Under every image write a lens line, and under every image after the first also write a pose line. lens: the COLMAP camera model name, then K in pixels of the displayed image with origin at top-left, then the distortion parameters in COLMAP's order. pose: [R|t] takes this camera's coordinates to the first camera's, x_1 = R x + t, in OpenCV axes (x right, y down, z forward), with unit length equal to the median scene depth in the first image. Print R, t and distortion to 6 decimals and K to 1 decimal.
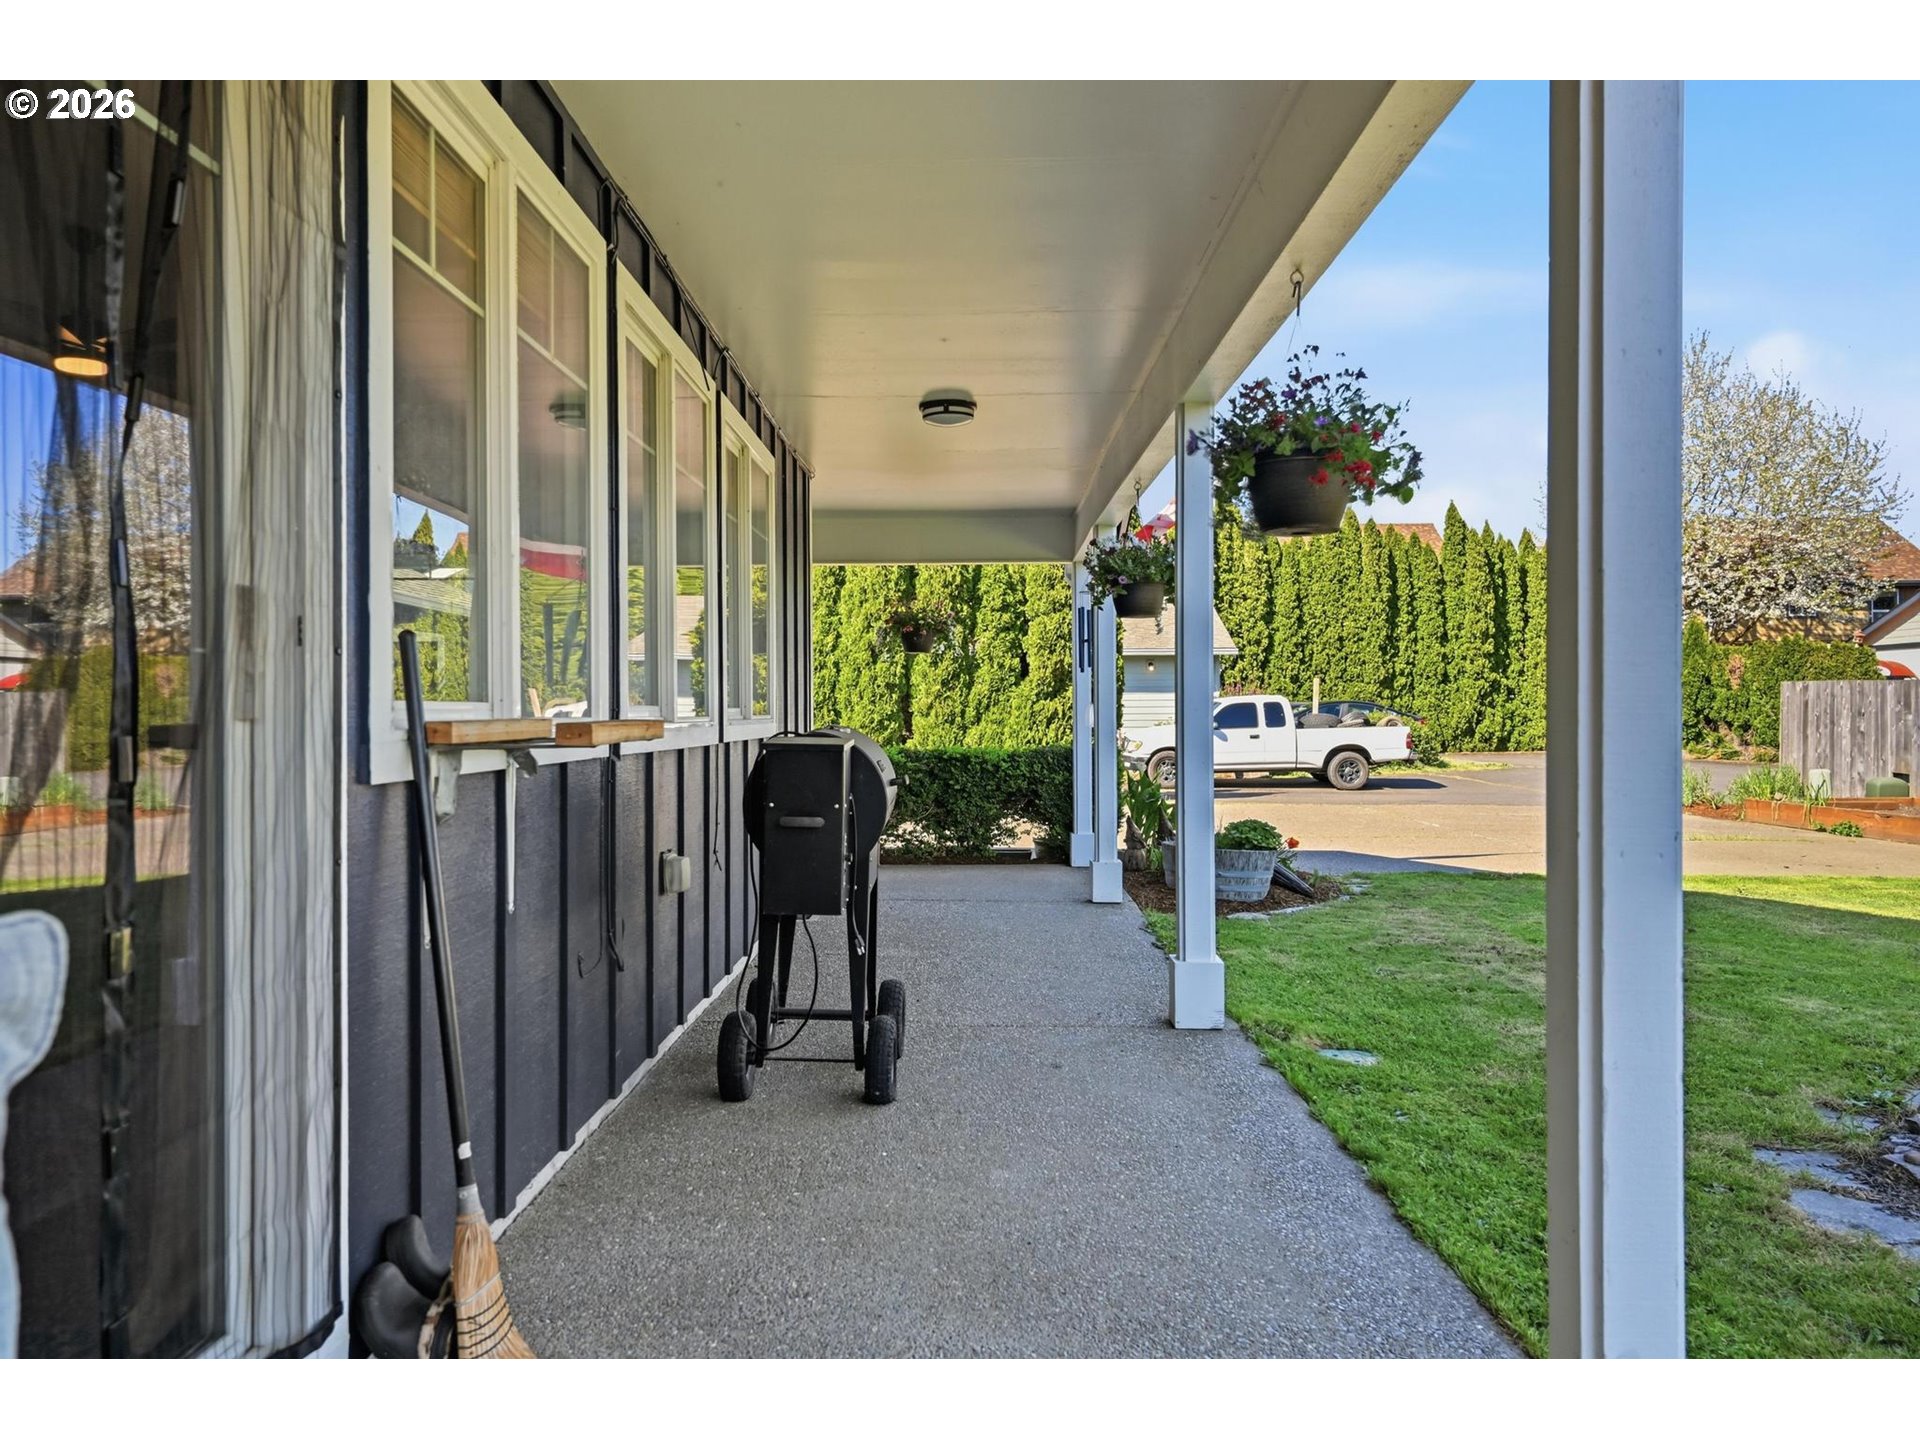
lens RADIAL K [[1504.5, 0, 992.6], [0, 1504.5, 743.1], [0, 0, 1]] dist [-0.016751, -0.002203]
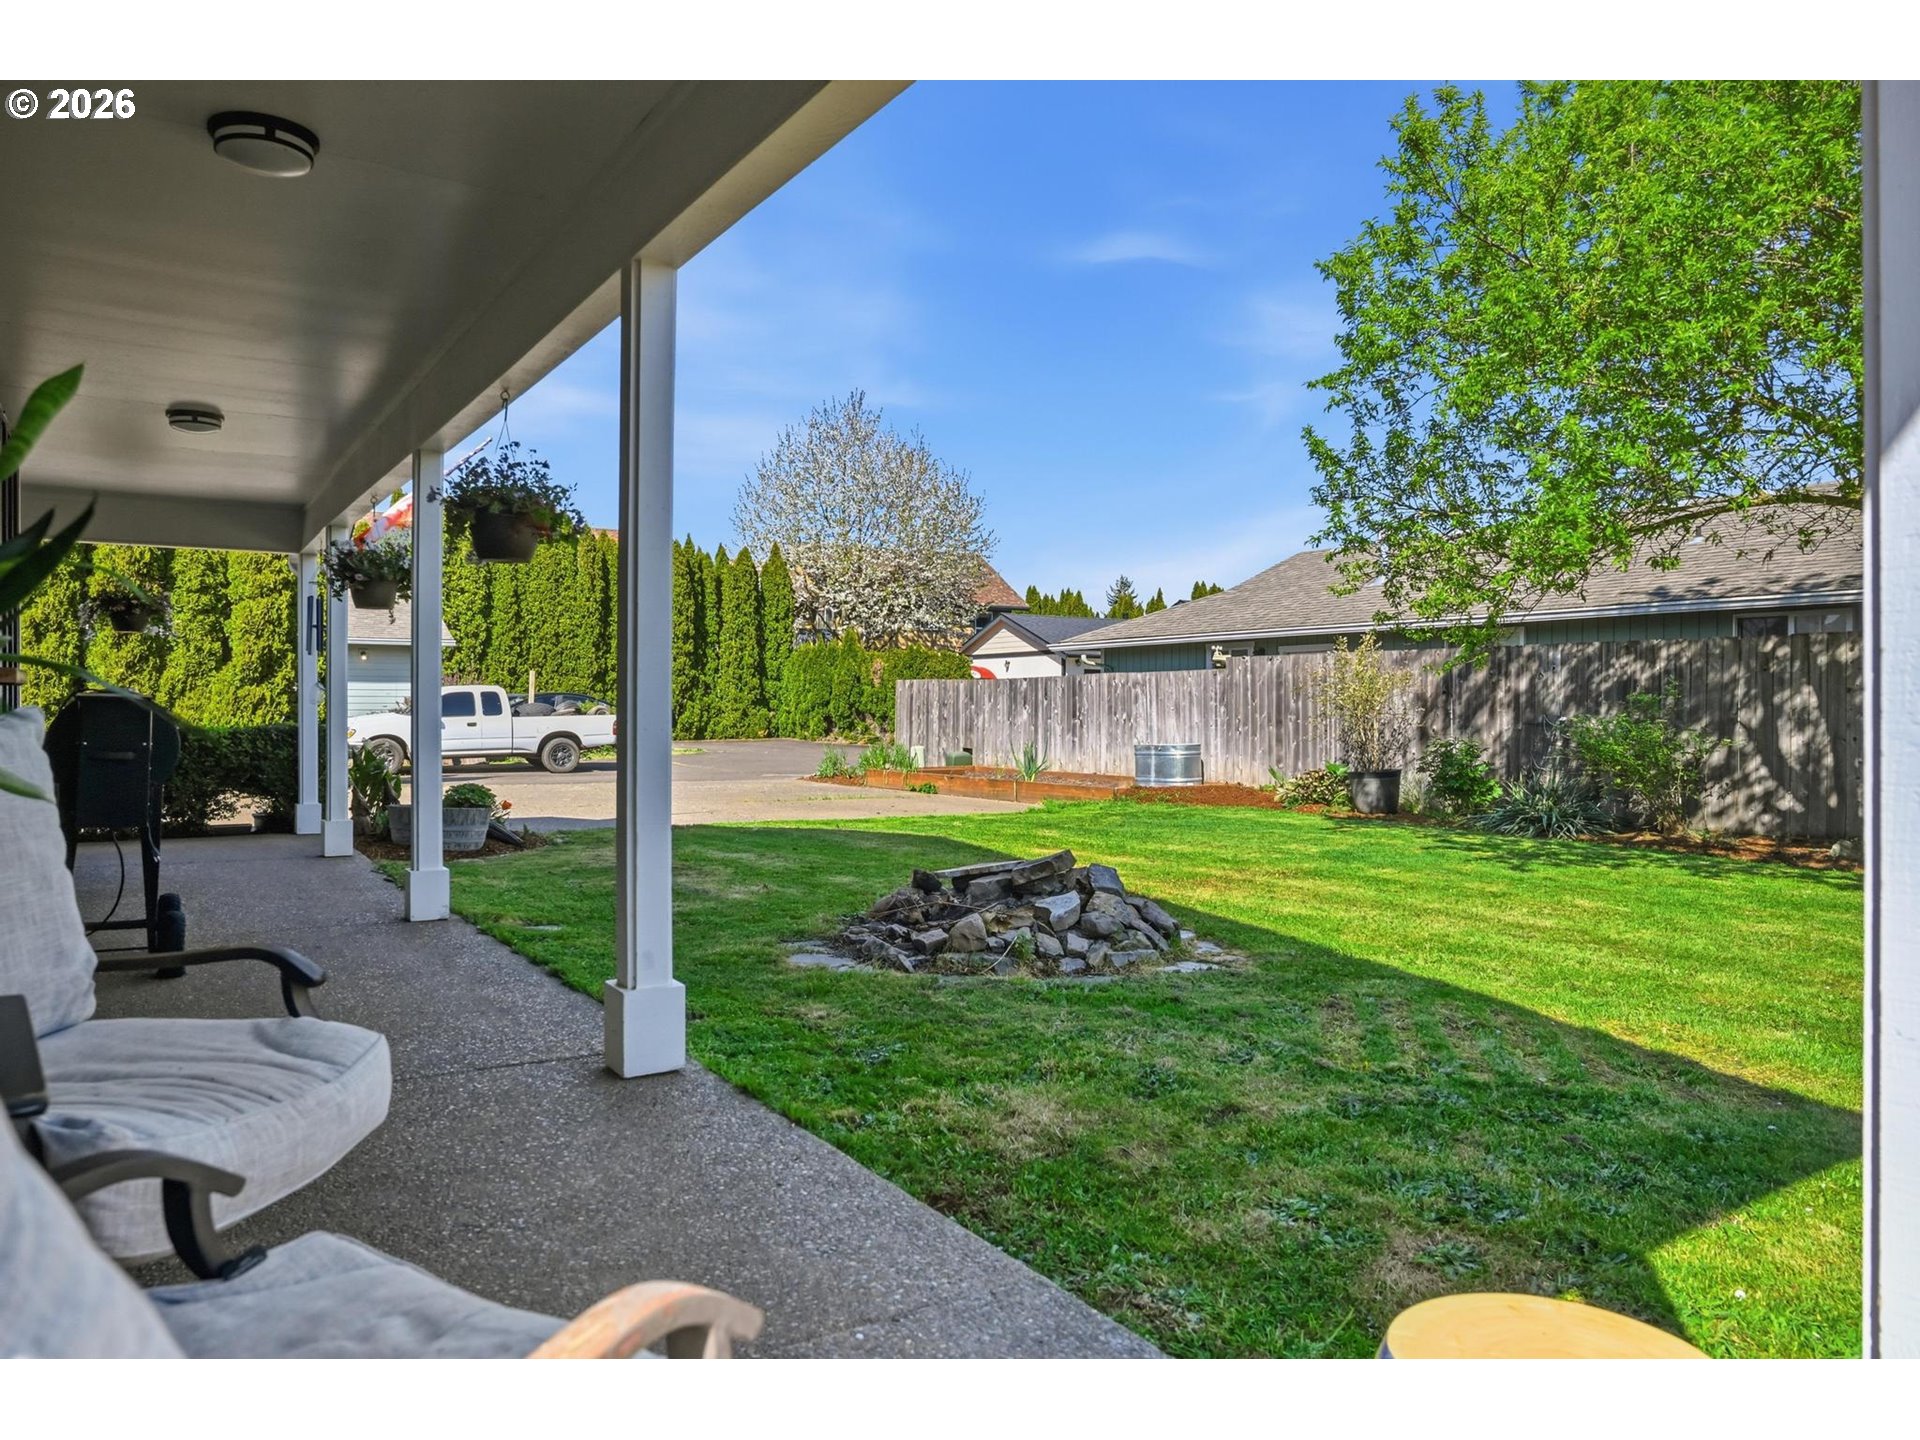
lens RADIAL K [[1504.5, 0, 992.6], [0, 1504.5, 743.1], [0, 0, 1]] dist [-0.016751, -0.002203]
pose [[0.874343, 0.003859, 0.485293, -0.021140], [-0.004444, 0.999990, 0.000055, 0.008795], [-0.485288, -0.002205, 0.874352, -0.118475]]
